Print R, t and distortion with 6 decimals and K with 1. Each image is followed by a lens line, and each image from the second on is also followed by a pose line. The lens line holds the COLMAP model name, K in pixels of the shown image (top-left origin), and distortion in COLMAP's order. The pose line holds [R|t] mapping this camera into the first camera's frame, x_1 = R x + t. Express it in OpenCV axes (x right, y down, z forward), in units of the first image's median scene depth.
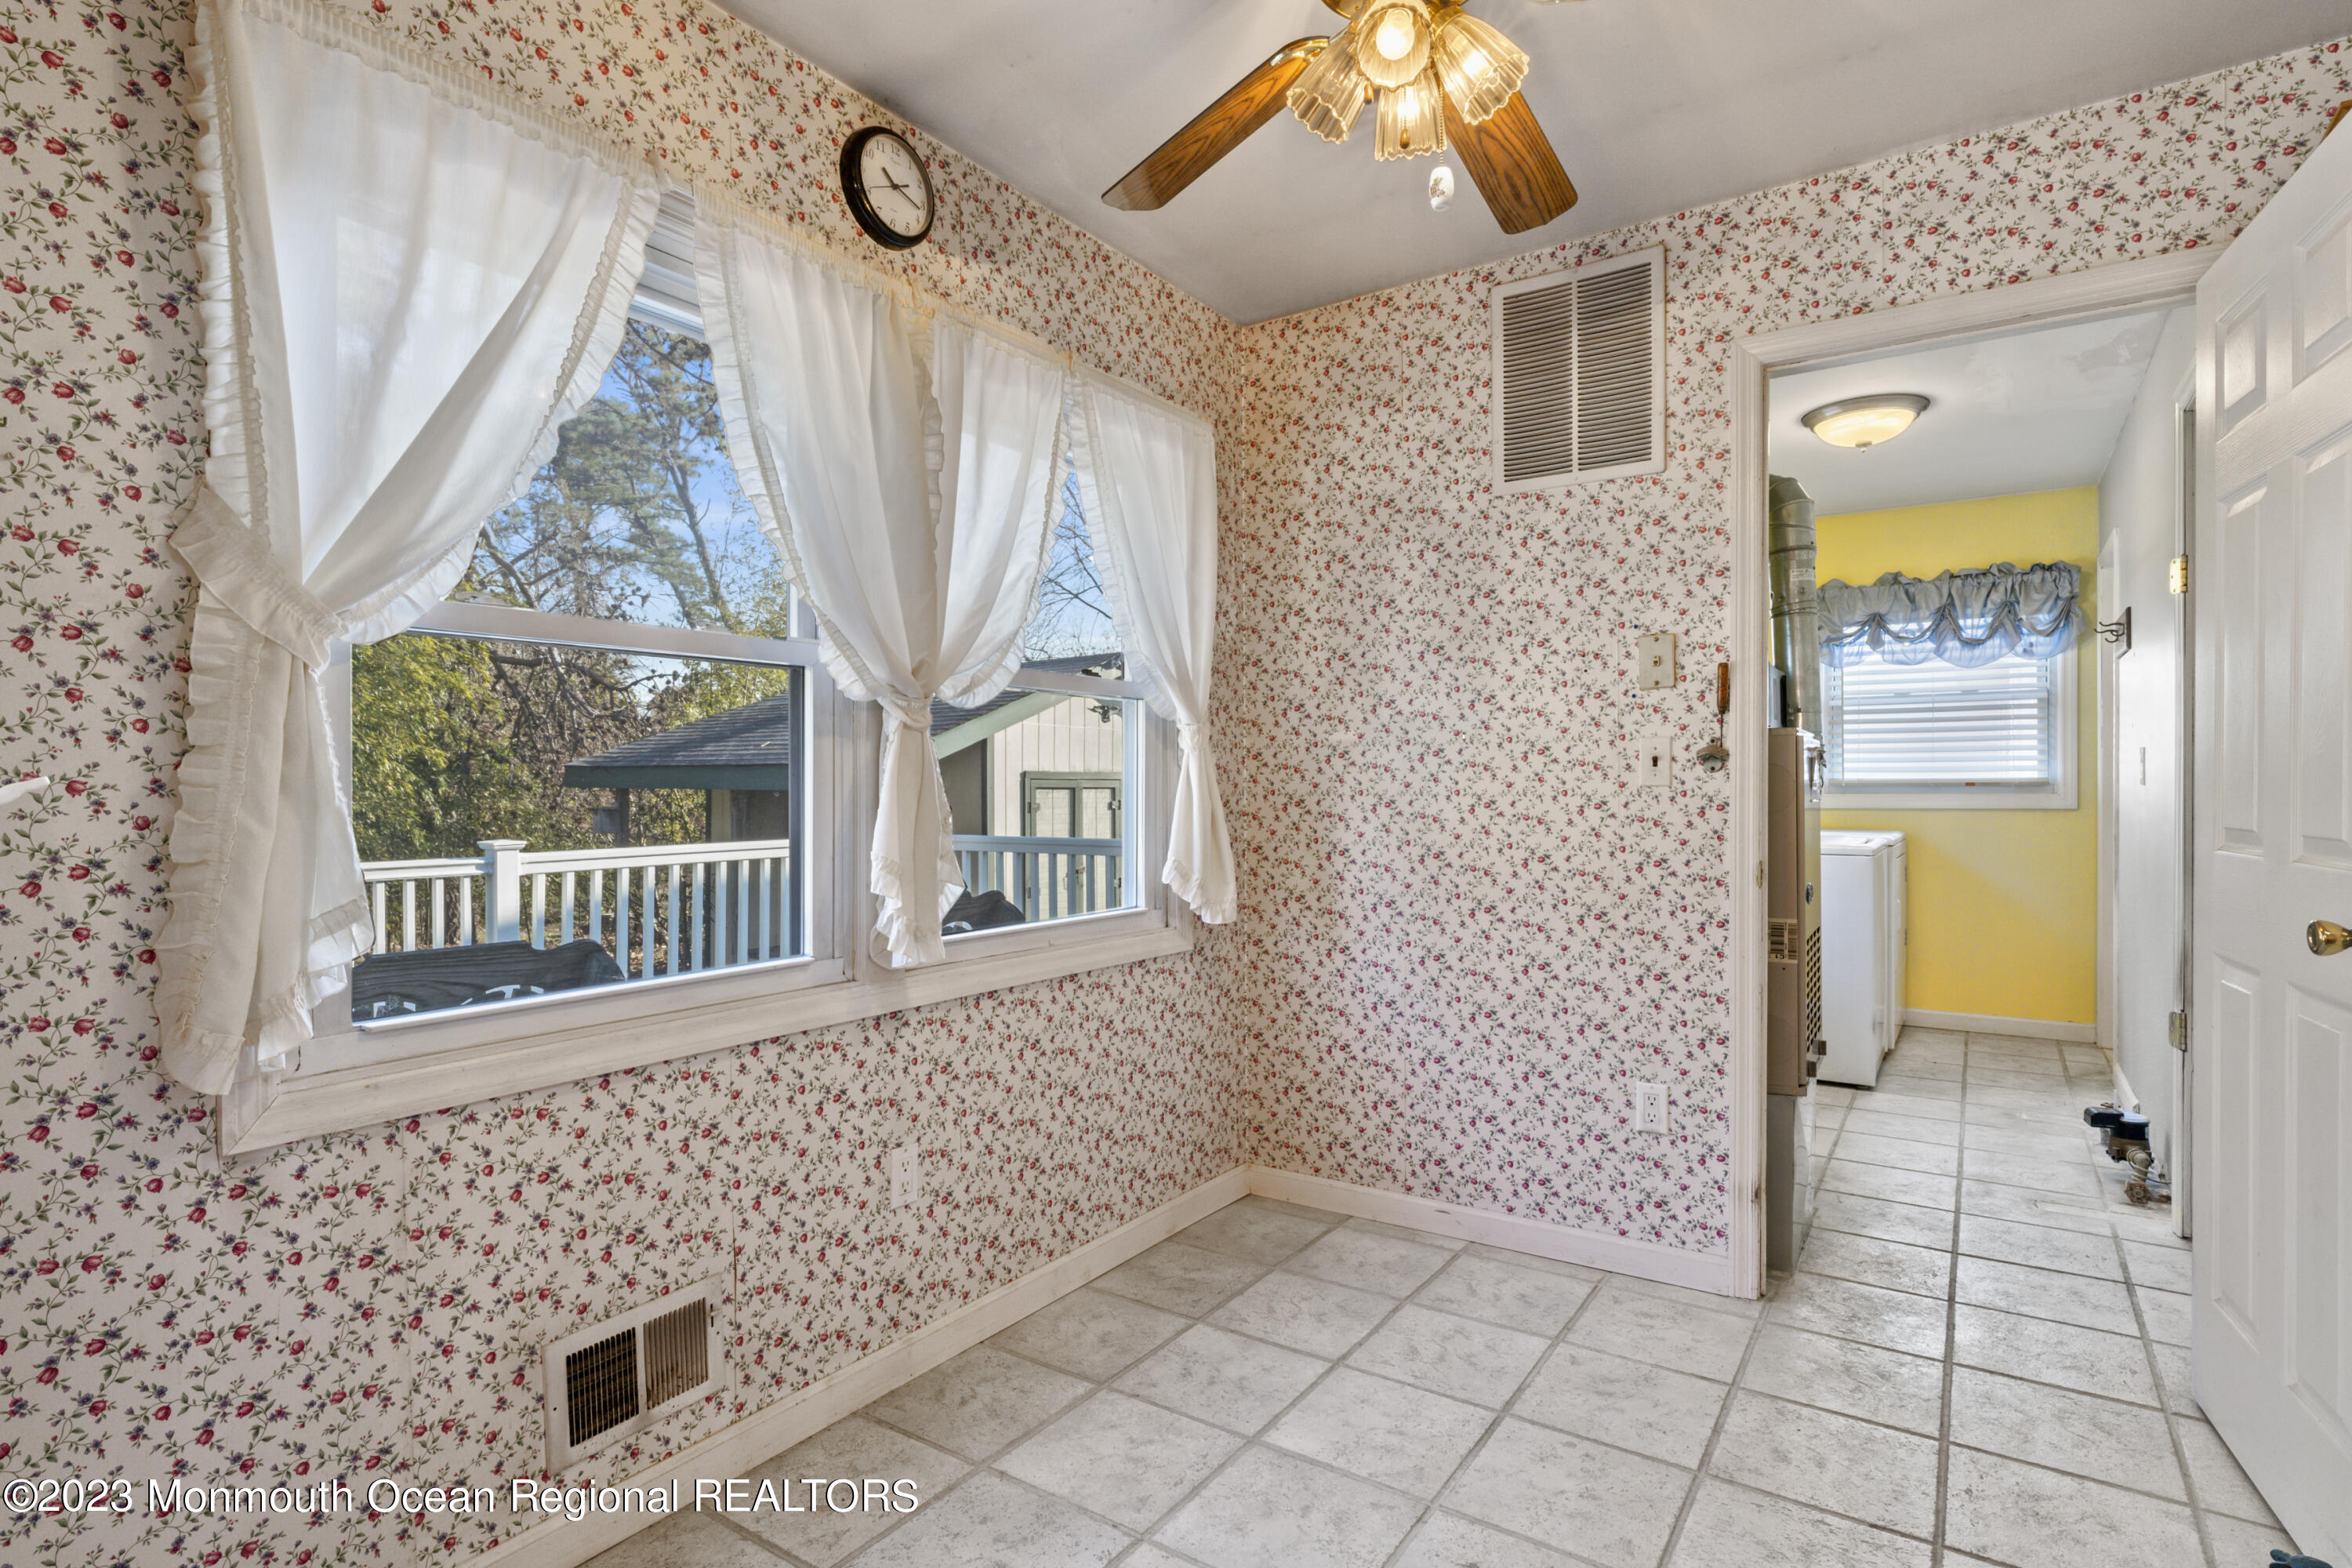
lens RADIAL K [[1185.4, 0, 1154.5], [0, 1185.4, 790.0], [0, 0, 1]] dist [-0.003669, 0.001633]
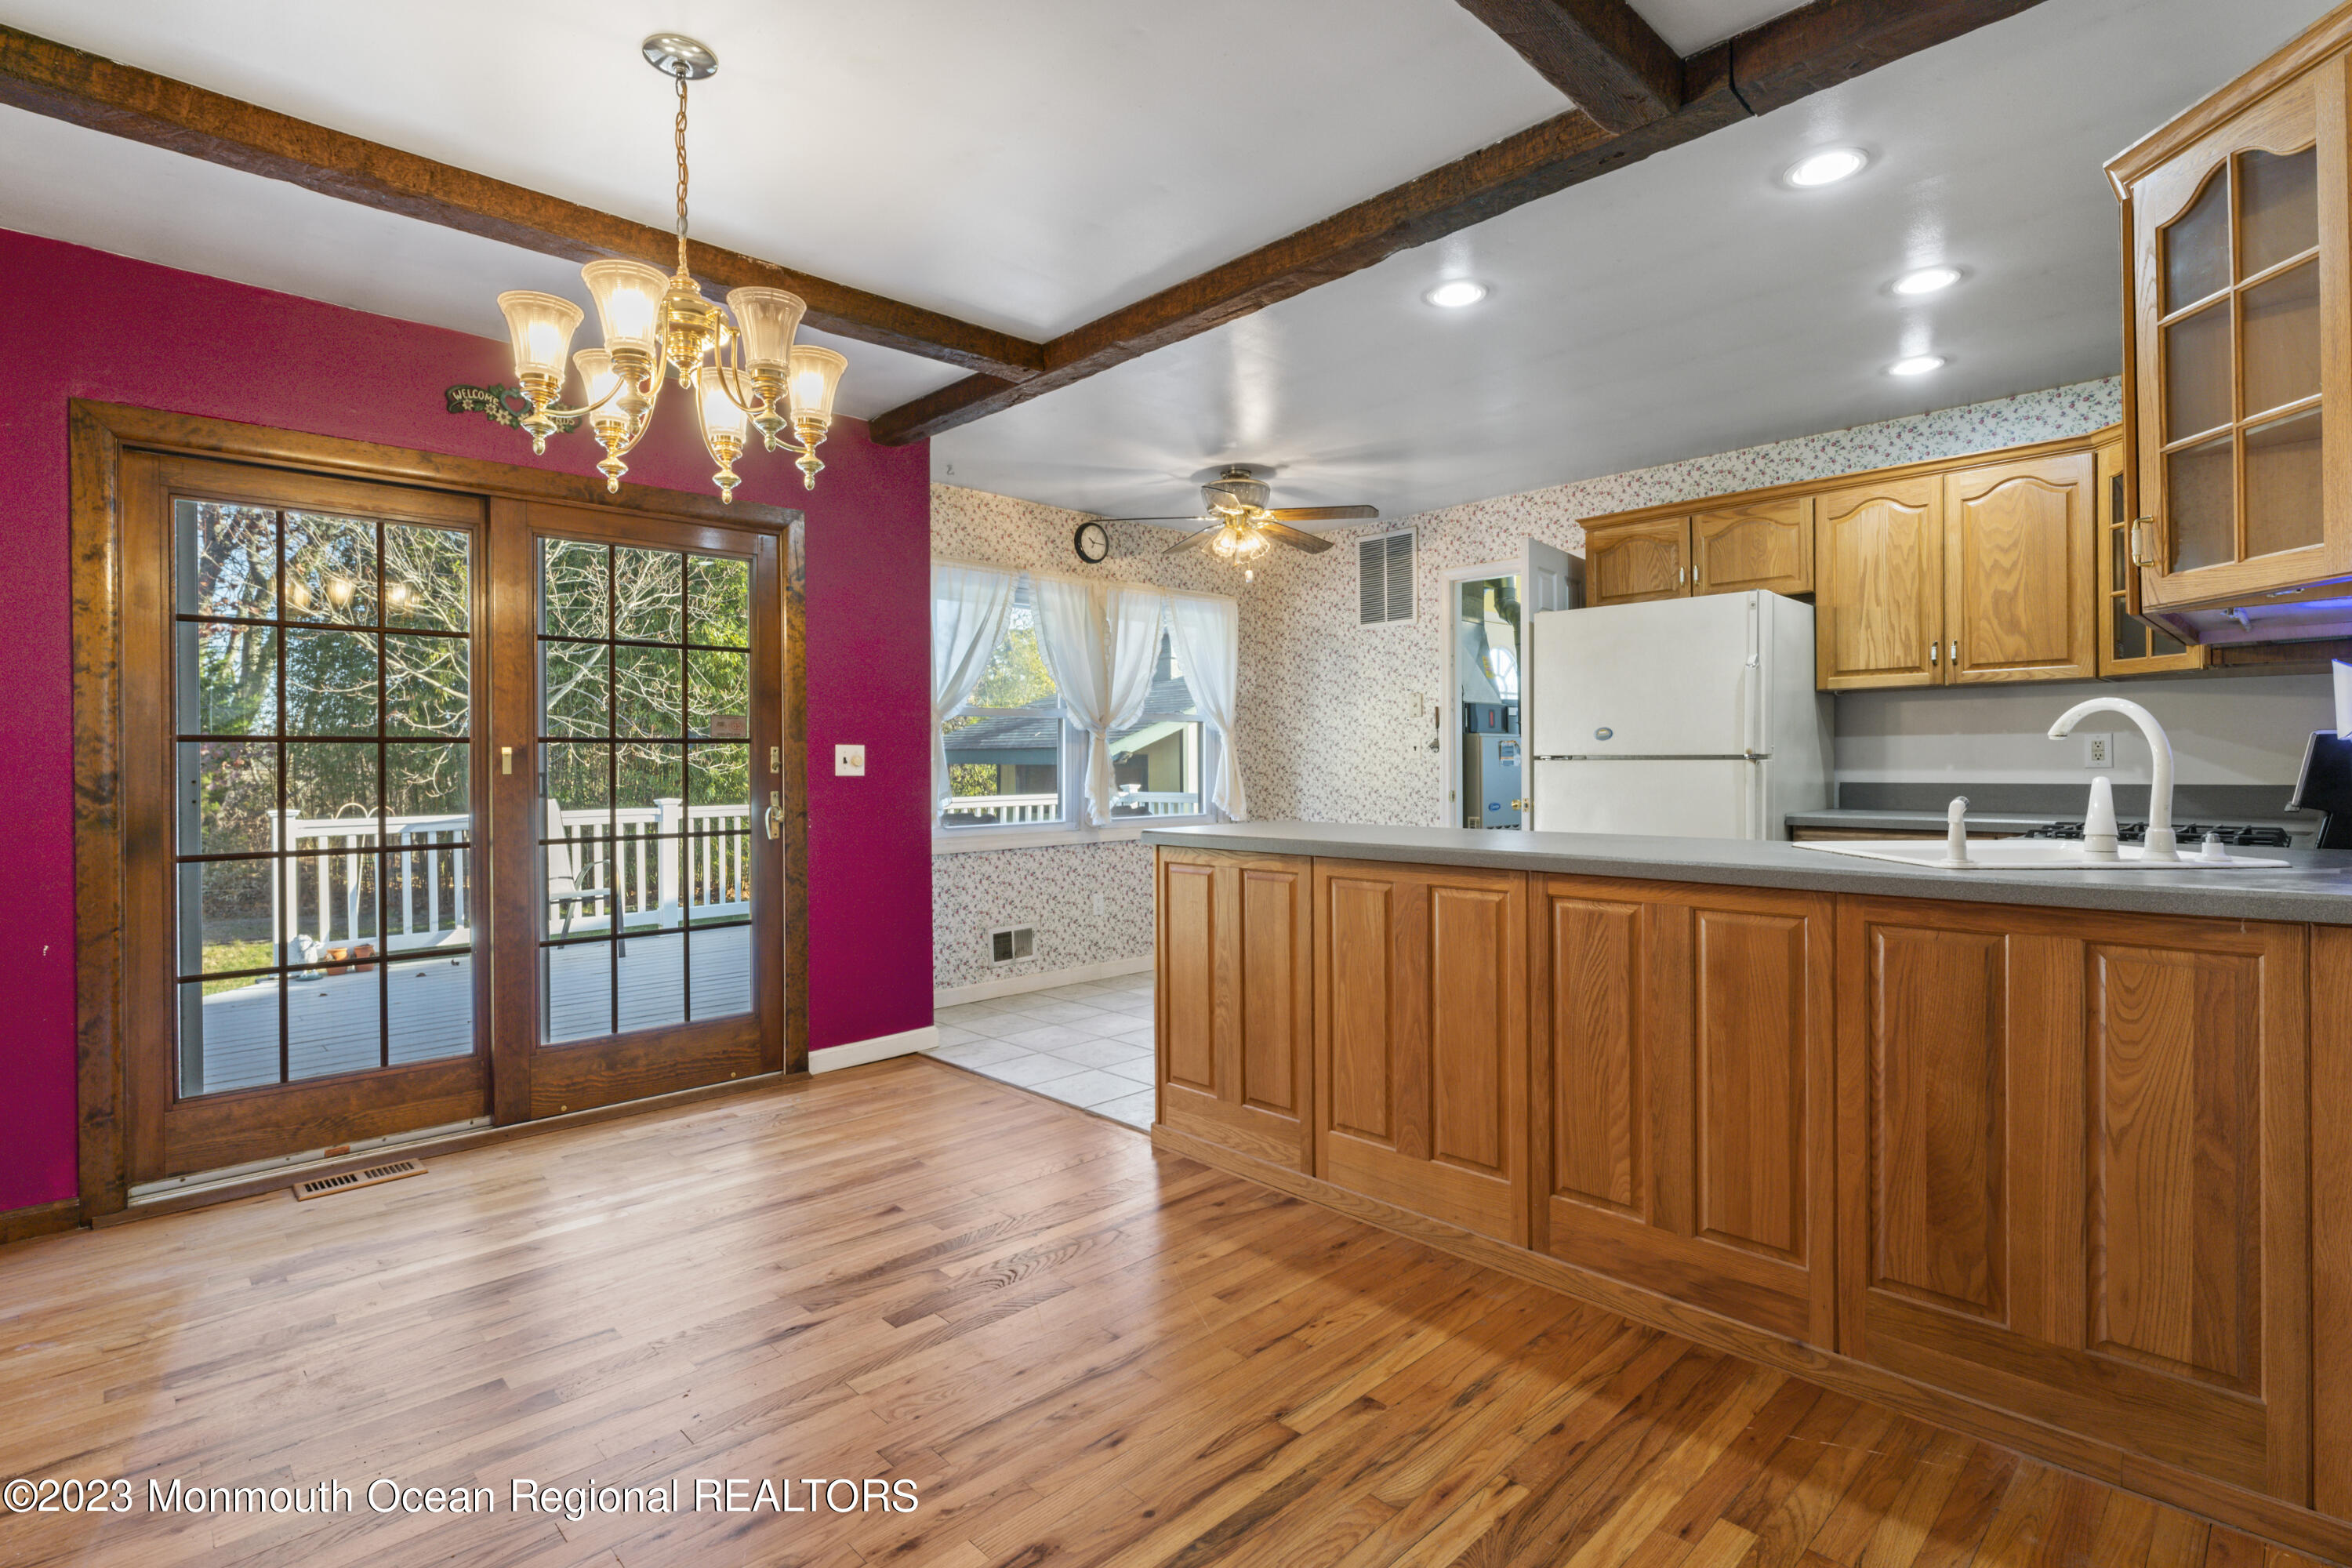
lens RADIAL K [[1119.4, 0, 1194.4], [0, 1119.4, 772.1], [0, 0, 1]] dist [-0.001312, 0.000565]
pose [[0.985620, -0.003485, -0.168939, 0.343602], [0.004469, 0.999975, 0.005446, 0.008435], [0.168916, -0.006123, 0.985611, -1.162454]]
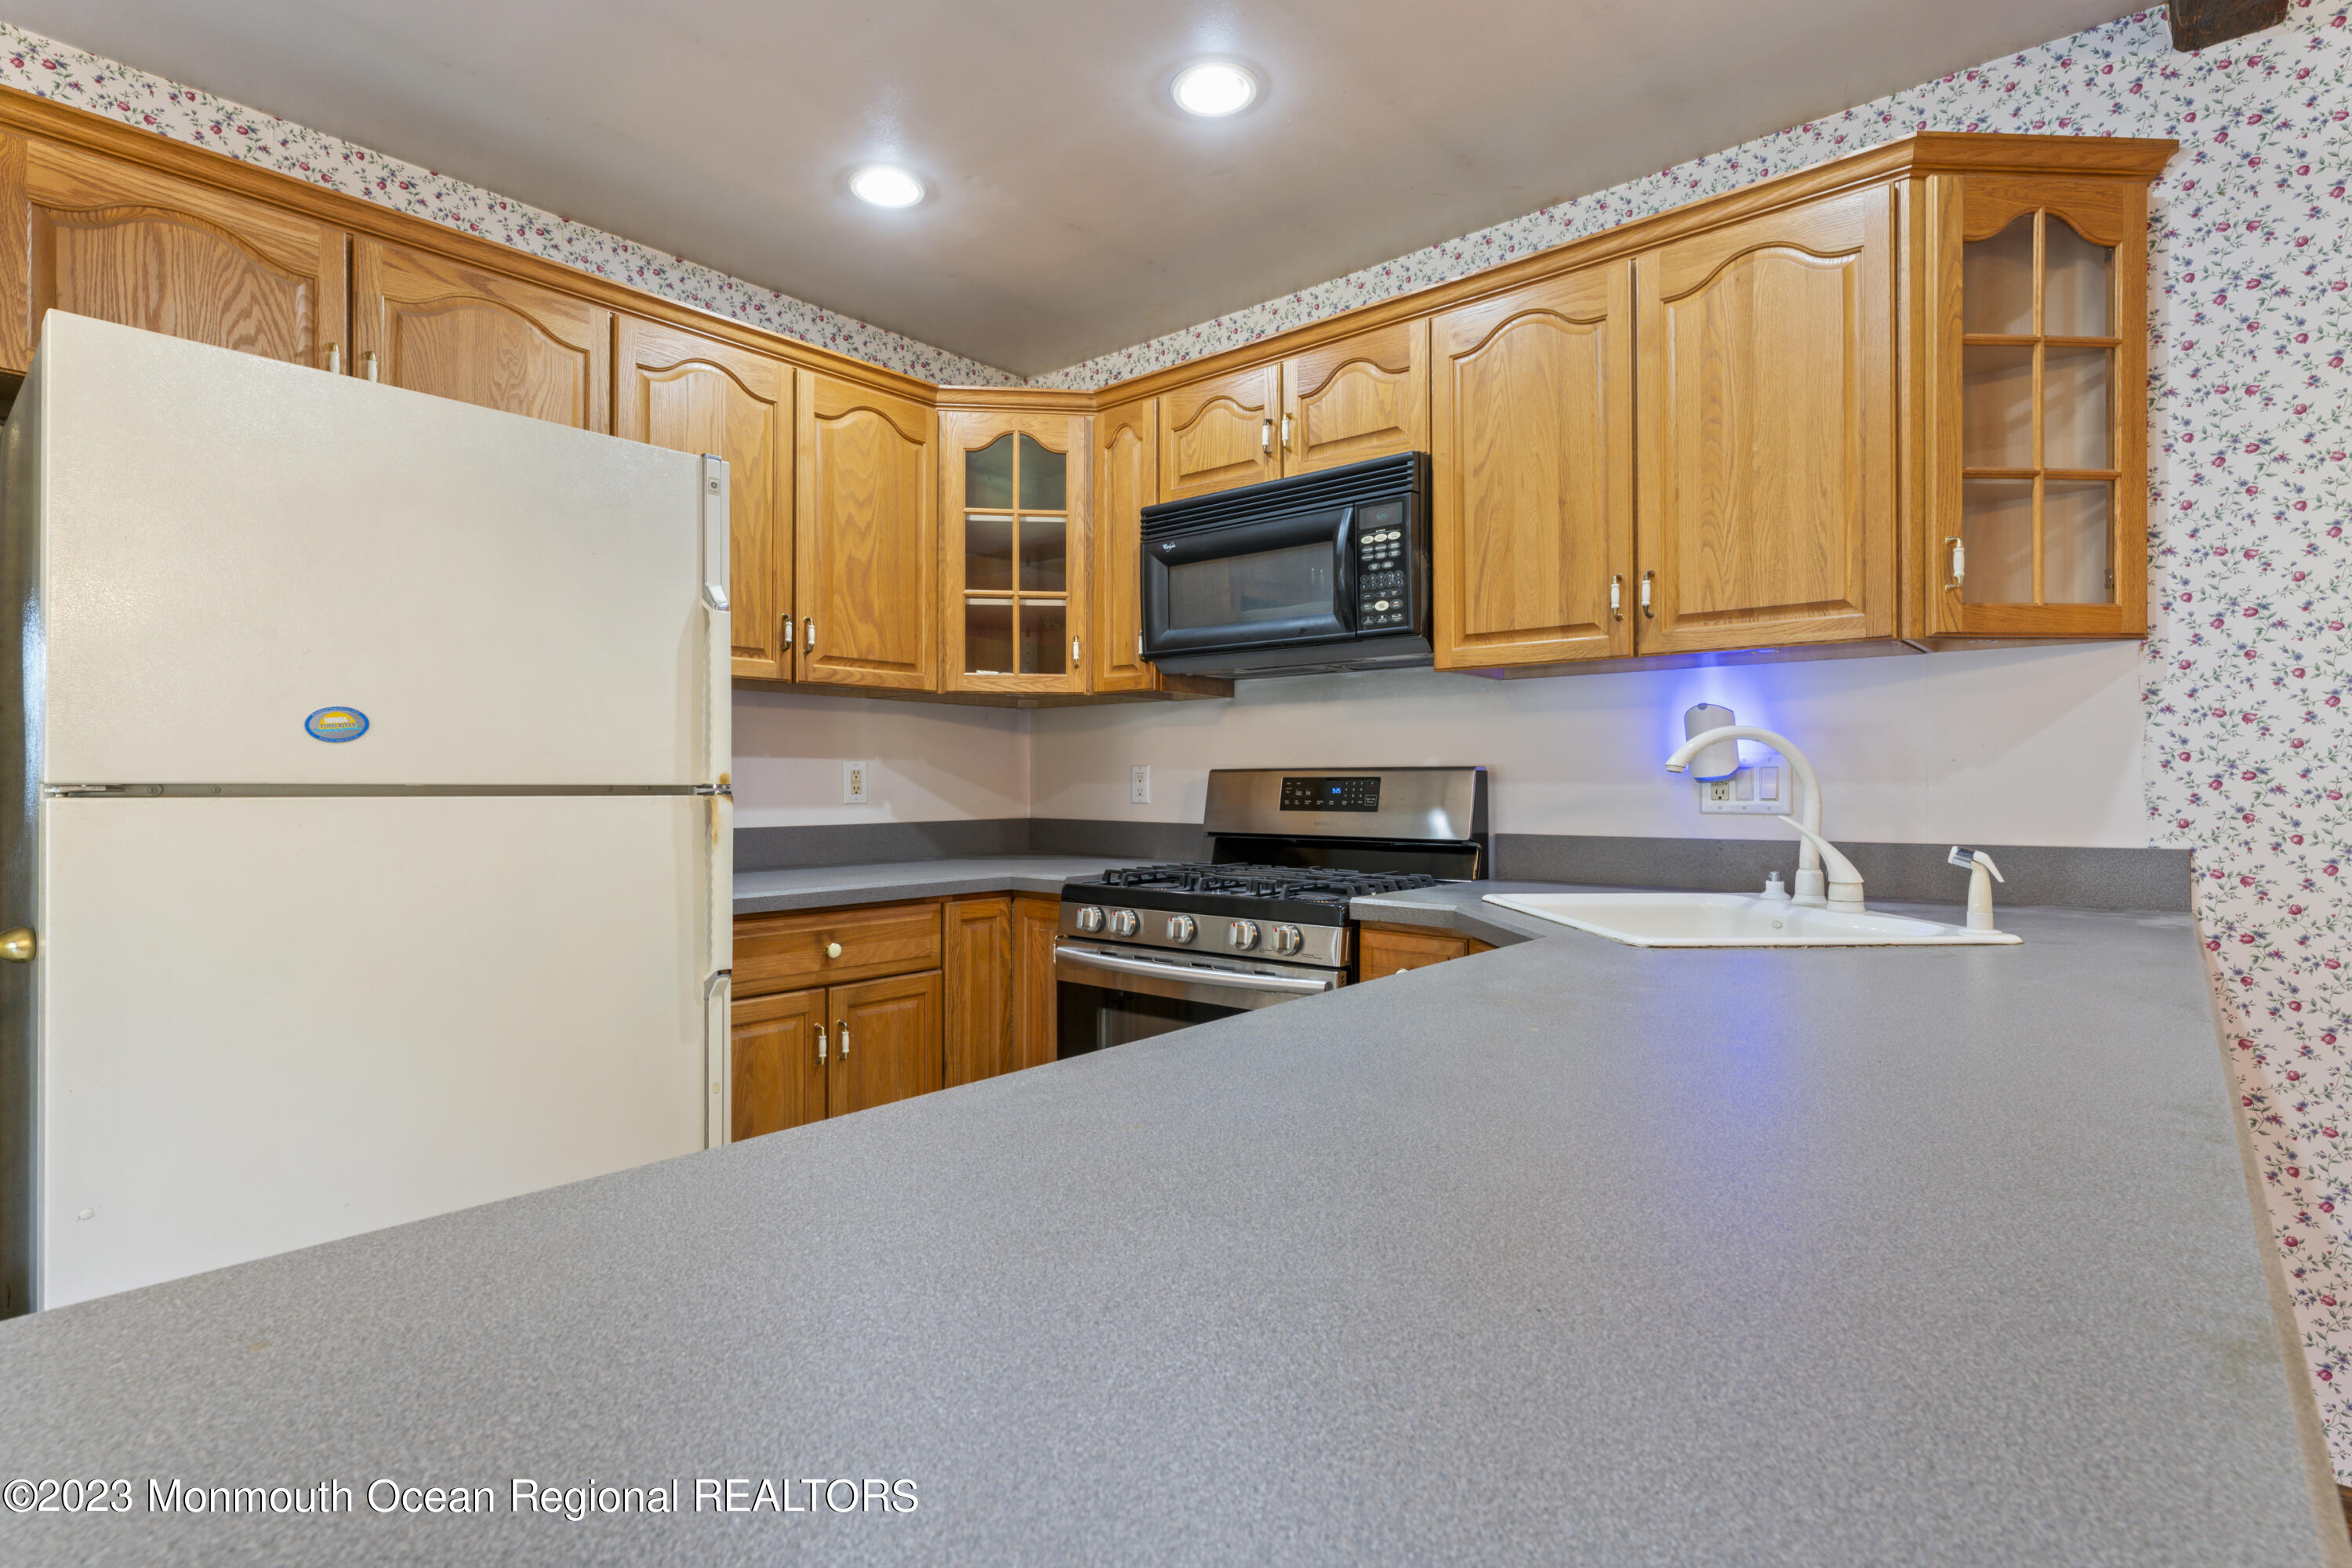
lens RADIAL K [[1147.7, 0, 1170.9], [0, 1147.7, 781.3], [0, 0, 1]] dist [-0.000234, -0.001128]
pose [[0.103610, 0.004035, 0.994610, 0.119674], [0.005412, 0.999975, -0.004620, -0.000270], [-0.994603, 0.005861, 0.103585, -0.042083]]
